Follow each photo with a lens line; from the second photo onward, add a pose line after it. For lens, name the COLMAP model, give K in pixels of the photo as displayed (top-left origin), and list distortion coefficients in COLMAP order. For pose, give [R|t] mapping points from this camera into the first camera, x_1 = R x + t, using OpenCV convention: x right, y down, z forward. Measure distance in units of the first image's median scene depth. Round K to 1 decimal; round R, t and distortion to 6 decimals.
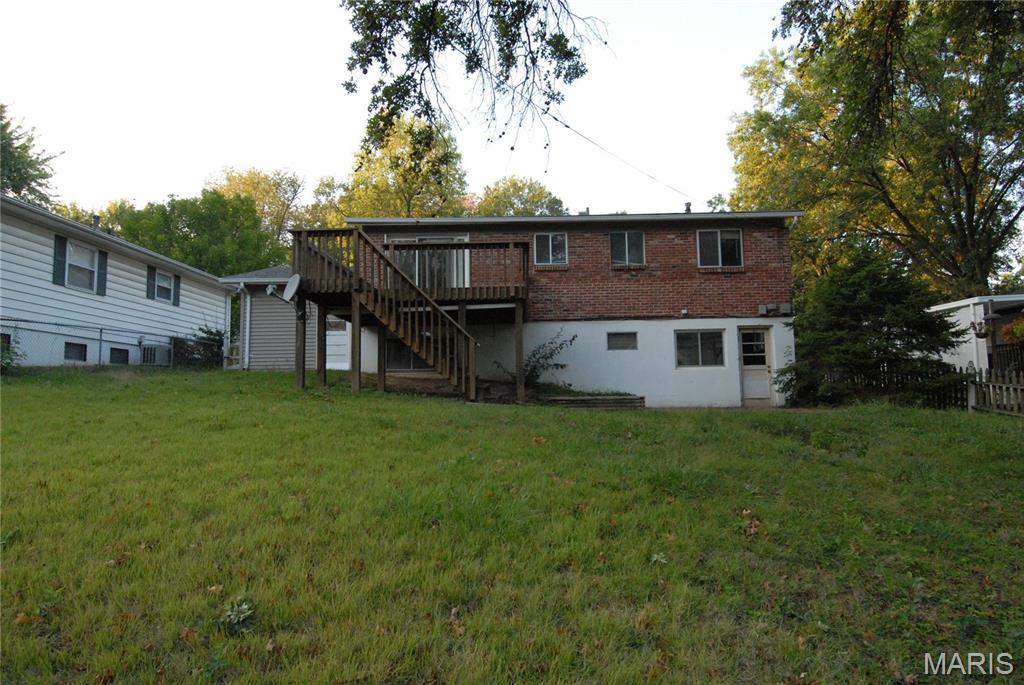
lens RADIAL K [[677.5, 0, 512.1], [0, 677.5, 345.3], [0, 0, 1]] dist [0.009604, 0.000827]
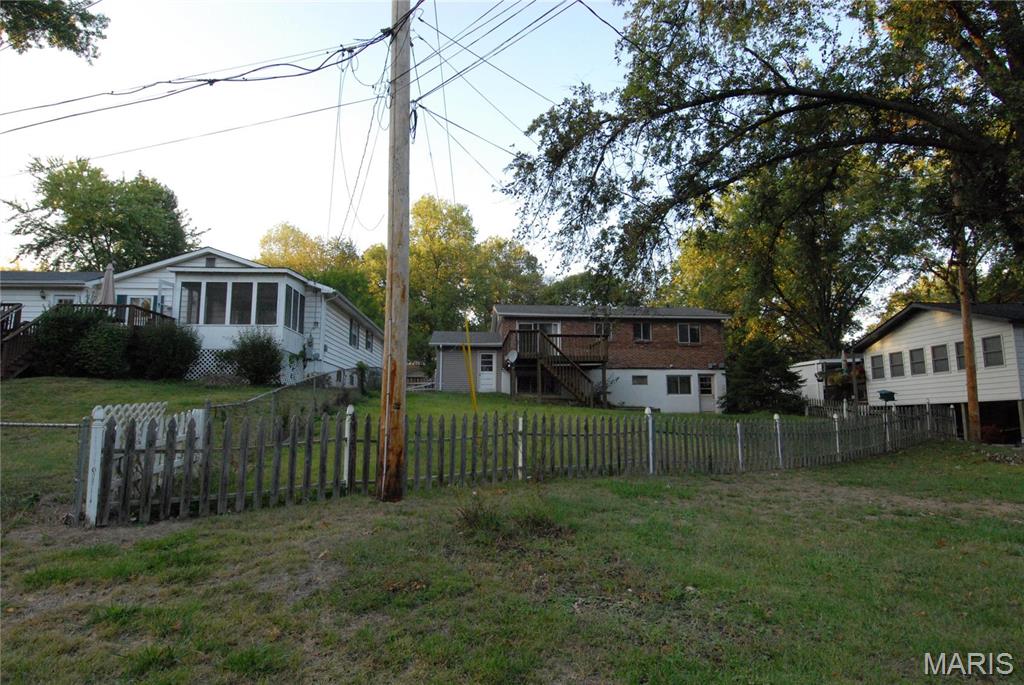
lens RADIAL K [[596.5, 0, 509.7], [0, 596.5, 339.2], [0, 0, 1]] dist [0.001819, 0.000224]
pose [[0.997113, 0.027509, 0.070771, -0.333673], [-0.024100, 0.998529, -0.048572, -0.031217], [-0.072004, 0.046726, 0.996309, -0.681517]]
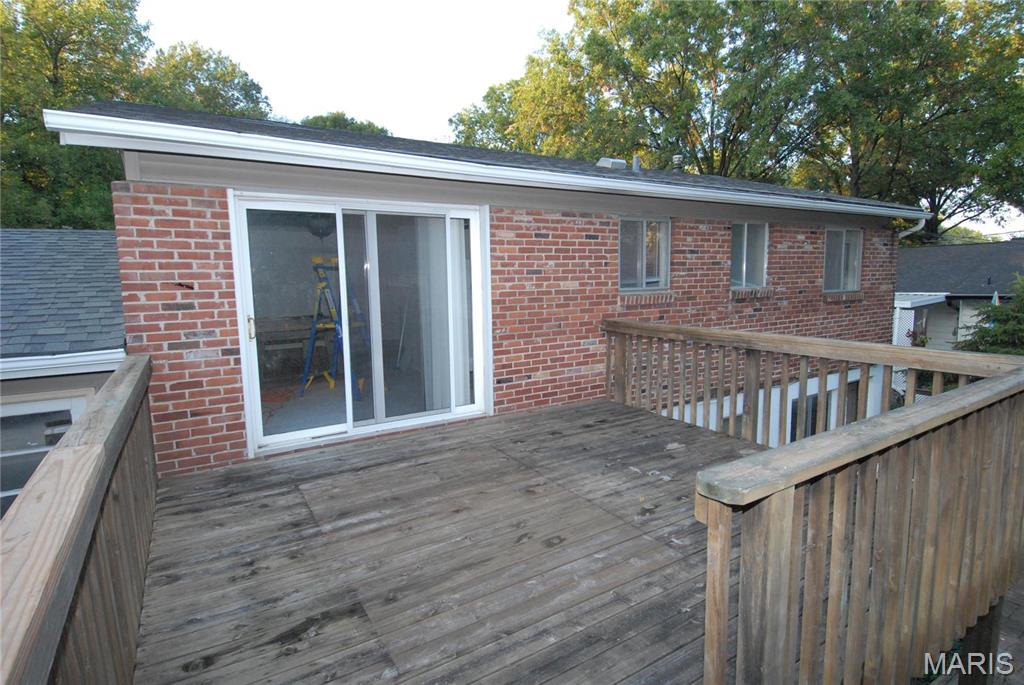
lens RADIAL K [[535.5, 0, 514.6], [0, 535.5, 341.0], [0, 0, 1]] dist [0.003242, 0.000359]
pose [[0.840226, -0.062150, 0.538663, -0.302852], [-0.049867, 0.980343, 0.190895, -0.212878], [-0.539938, -0.187257, 0.820610, 1.063243]]
